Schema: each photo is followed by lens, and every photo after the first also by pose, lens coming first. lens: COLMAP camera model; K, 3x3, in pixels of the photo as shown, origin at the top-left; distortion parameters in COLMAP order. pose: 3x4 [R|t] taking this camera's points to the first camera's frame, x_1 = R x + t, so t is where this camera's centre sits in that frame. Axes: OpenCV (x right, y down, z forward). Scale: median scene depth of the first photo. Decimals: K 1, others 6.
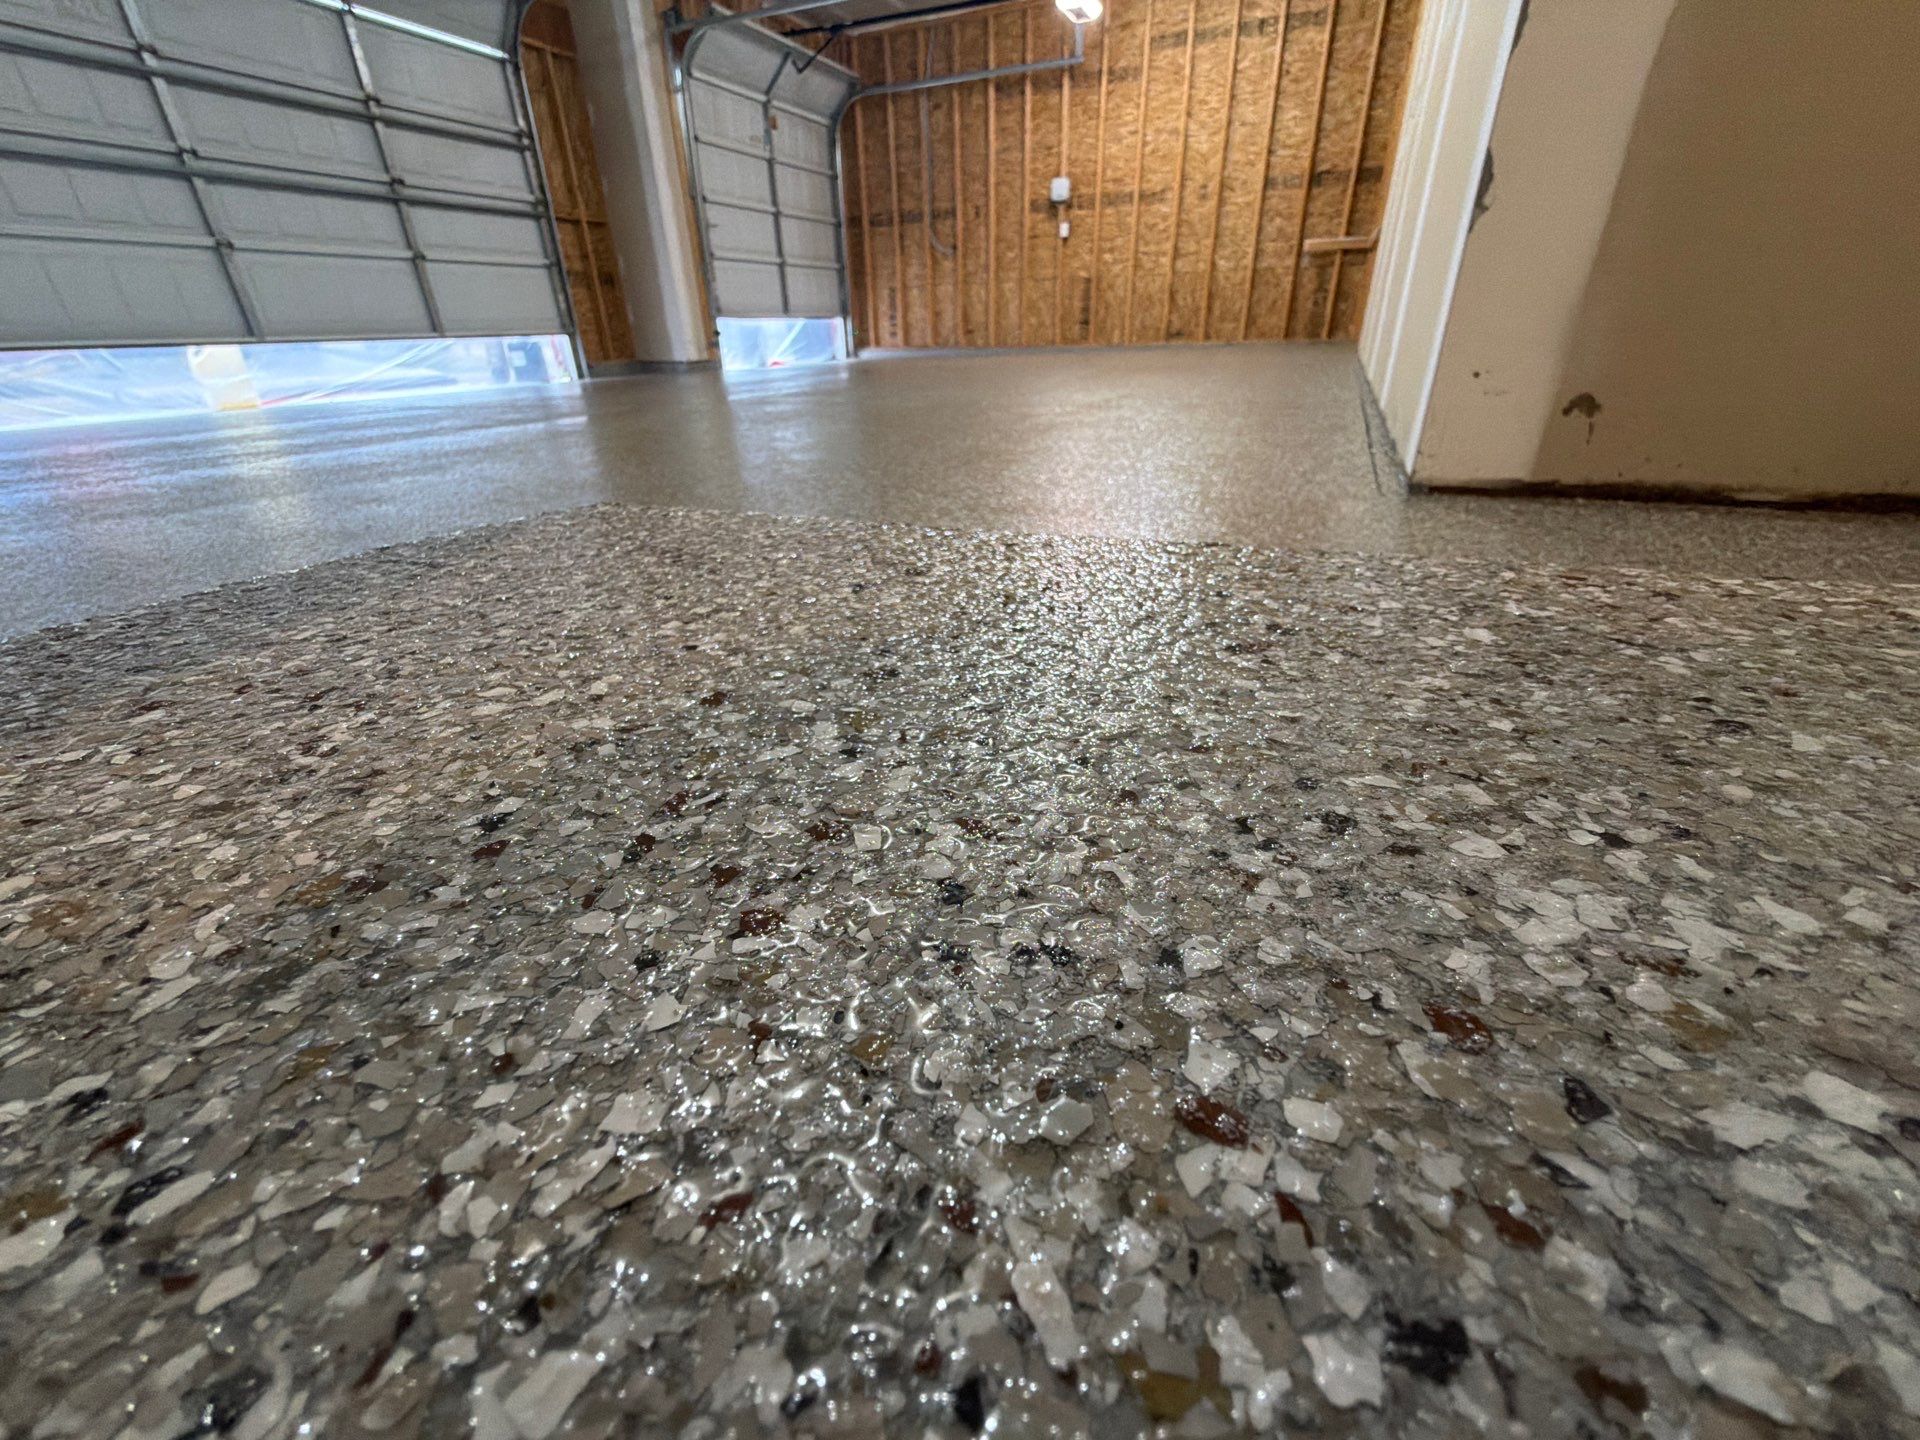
lens RADIAL K [[761.2, 0, 963.1], [0, 761.2, 722.1], [0, 0, 1]] dist [0.001174, -0.000922]
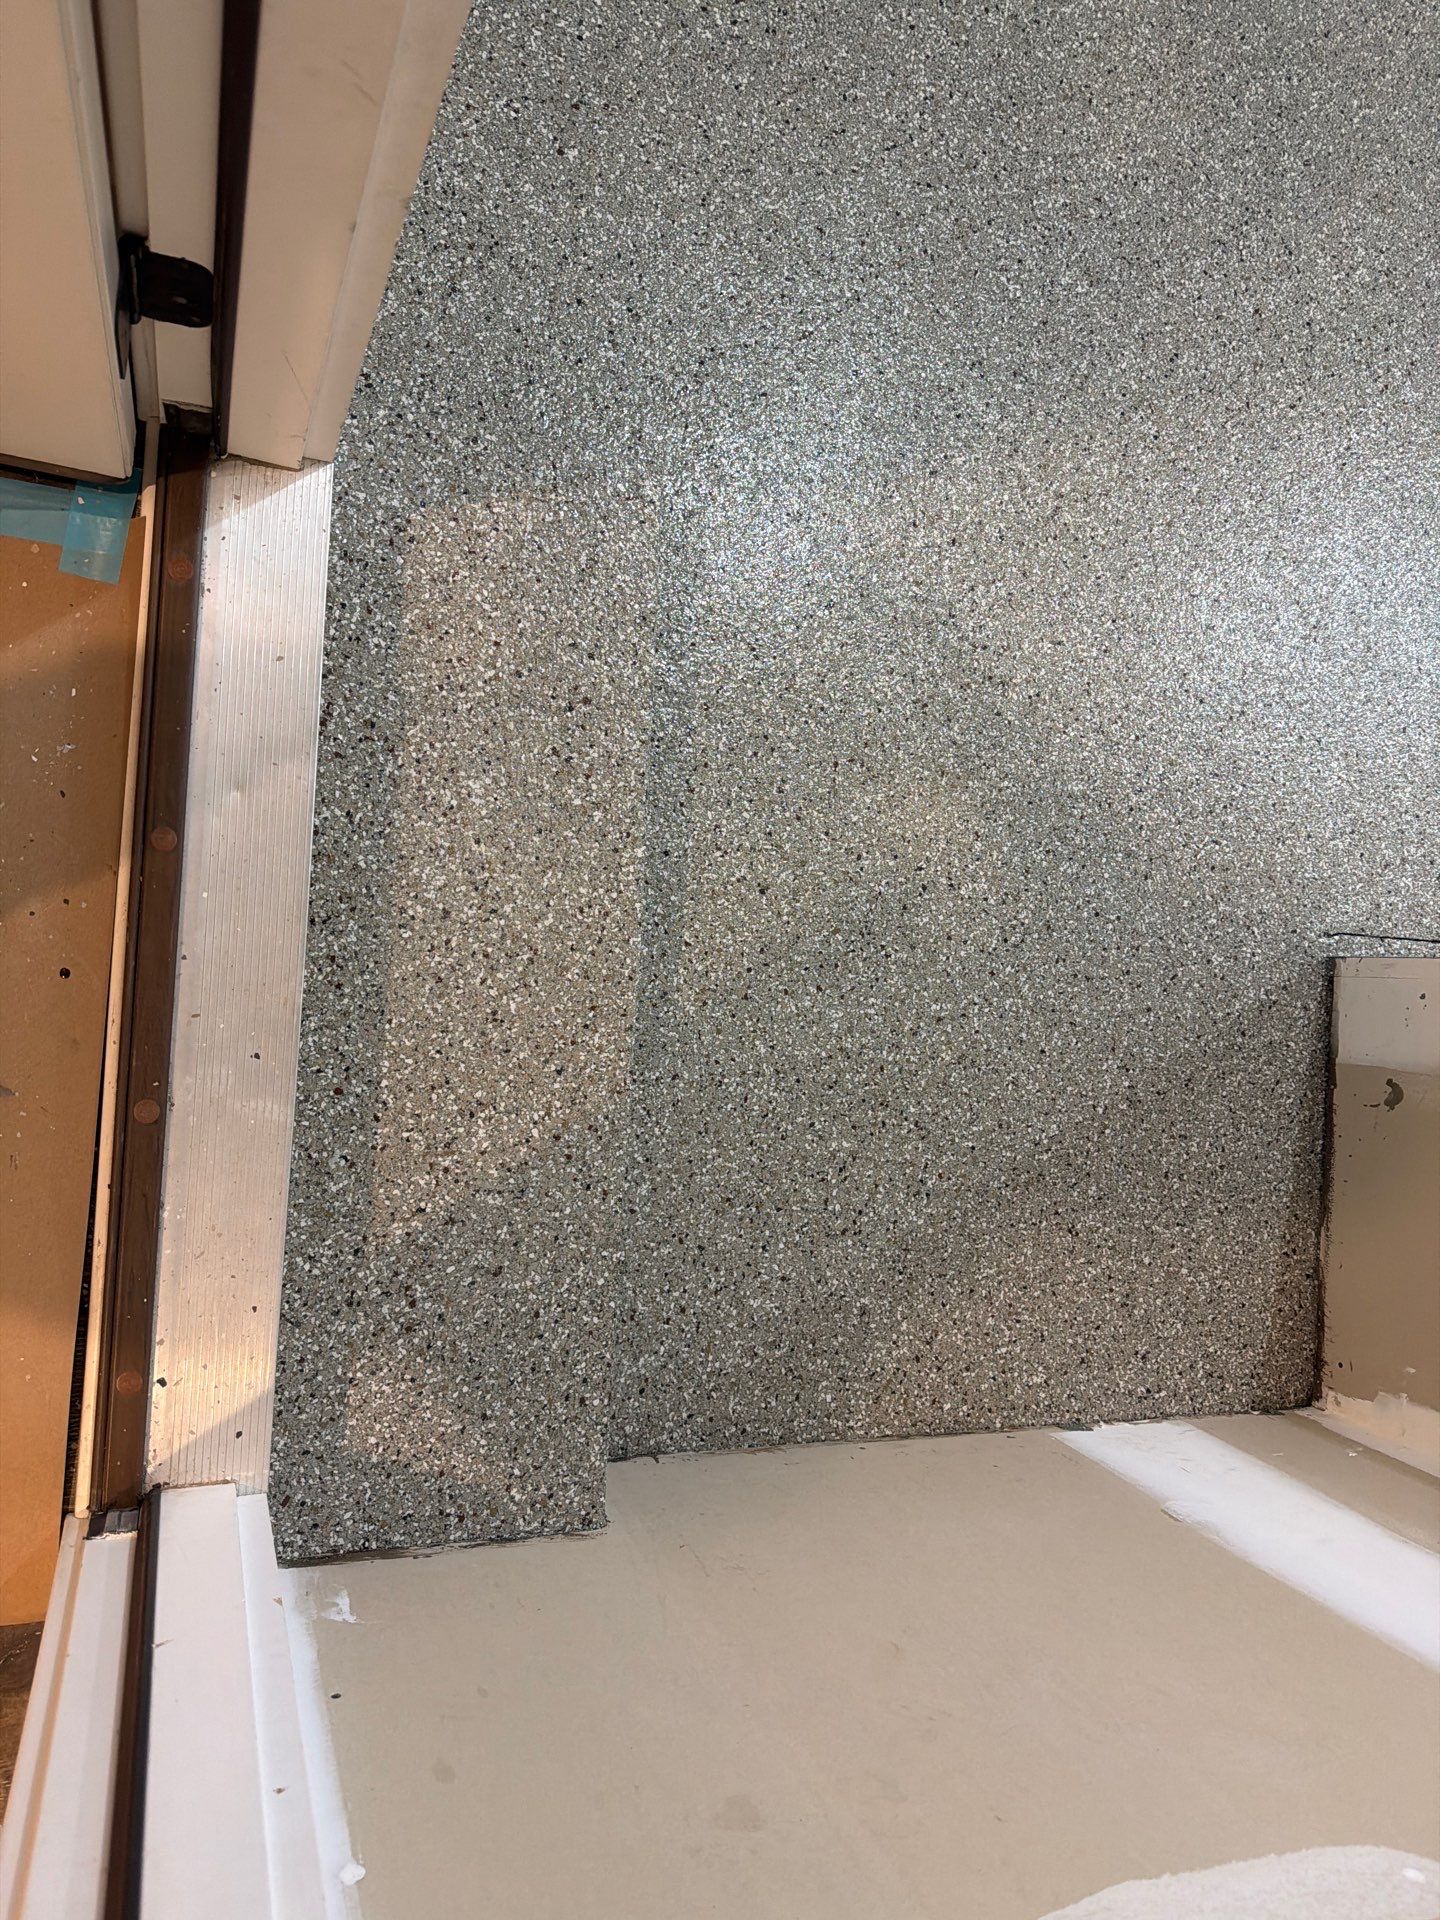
lens RADIAL K [[1362.1, 0, 736.3], [0, 1362.1, 960.4], [0, 0, 1]] dist [0.028021, -0.028380]
pose [[0.312066, 0.935436, 0.166056, 0.011452], [-0.733832, 0.126320, 0.667483, -0.151430], [0.603412, -0.330156, 0.725873, -0.117246]]
